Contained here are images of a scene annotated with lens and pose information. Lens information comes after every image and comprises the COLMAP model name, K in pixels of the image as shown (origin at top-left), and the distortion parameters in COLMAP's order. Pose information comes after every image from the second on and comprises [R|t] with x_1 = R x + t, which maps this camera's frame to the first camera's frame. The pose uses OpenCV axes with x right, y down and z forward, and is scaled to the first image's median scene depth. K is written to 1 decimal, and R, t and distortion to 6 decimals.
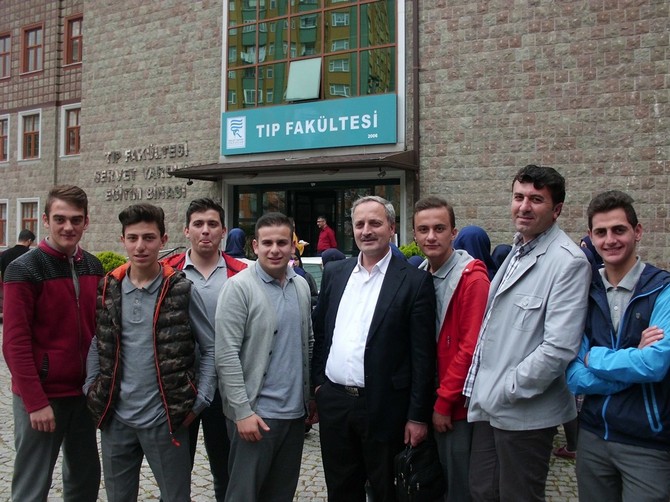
lens RADIAL K [[716.8, 0, 335.5], [0, 716.8, 249.9], [0, 0, 1]] dist [-0.144937, 0.000000]
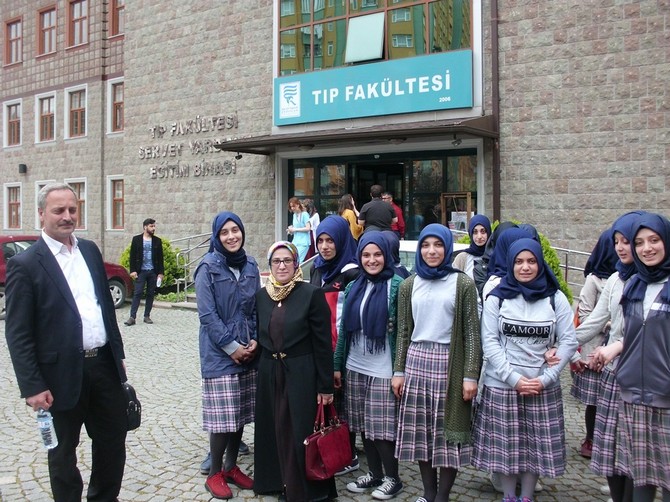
lens RADIAL K [[716.8, 0, 334.2], [0, 716.8, 249.3], [0, 0, 1]] dist [-0.144937, 0.000000]
pose [[0.995923, -0.004828, -0.090078, -0.004631], [0.007360, 0.999586, 0.027800, -0.001955], [0.089906, -0.028349, 0.995547, 0.109600]]
